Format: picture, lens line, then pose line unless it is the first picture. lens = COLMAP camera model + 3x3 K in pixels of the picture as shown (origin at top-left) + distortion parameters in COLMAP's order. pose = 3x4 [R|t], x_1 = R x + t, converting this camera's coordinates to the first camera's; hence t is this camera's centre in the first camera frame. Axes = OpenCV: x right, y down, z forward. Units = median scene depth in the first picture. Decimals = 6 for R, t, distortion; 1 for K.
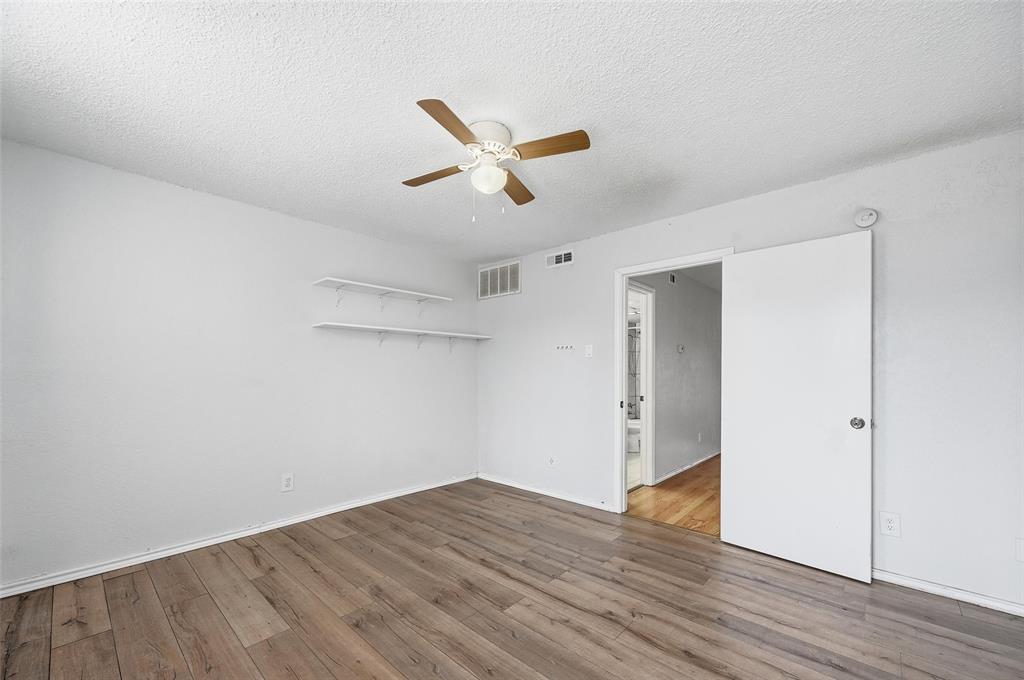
lens RADIAL K [[407.8, 0, 517.0], [0, 407.8, 367.6], [0, 0, 1]] dist [0.001475, 0.000471]
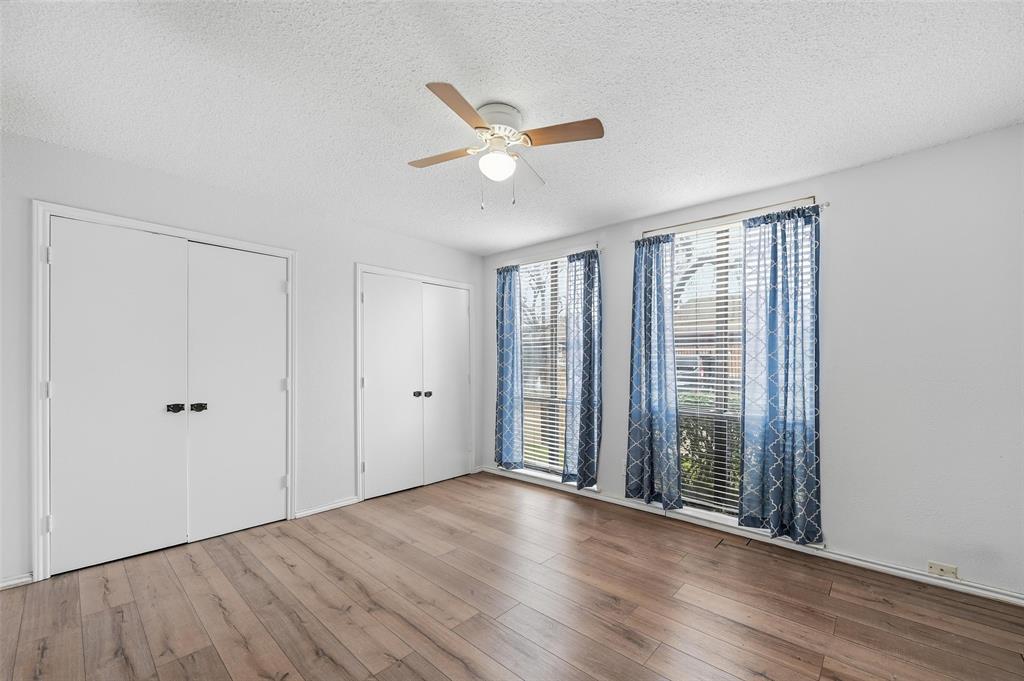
lens RADIAL K [[415.8, 0, 512.0], [0, 415.8, 358.3], [0, 0, 1]] dist [0.000294, -0.000146]
pose [[-0.999895, -0.007683, 0.012312, -0.096592], [-0.007856, 0.999870, -0.014071, 0.007584], [-0.012203, -0.014166, -0.999825, 1.611138]]
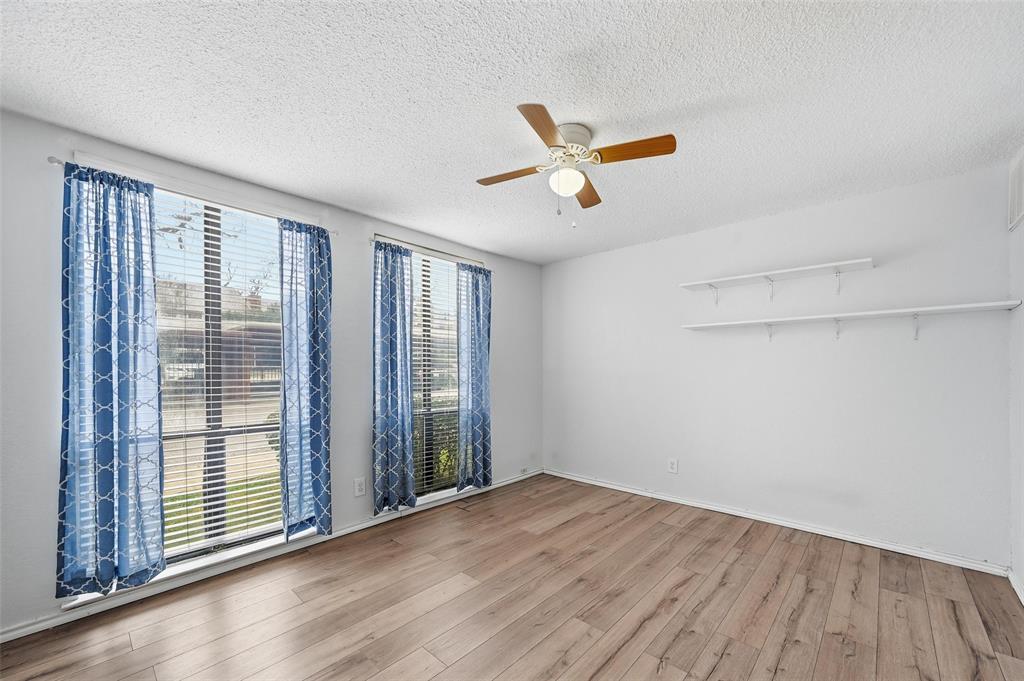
lens RADIAL K [[405.3, 0, 524.6], [0, 405.3, 370.6], [0, 0, 1]] dist [0.000352, -0.000008]
pose [[-0.000802, -0.000091, -1.000000, 0.755824], [0.009474, 0.999955, -0.000099, 0.004790], [0.999955, -0.009474, -0.000801, 0.718147]]
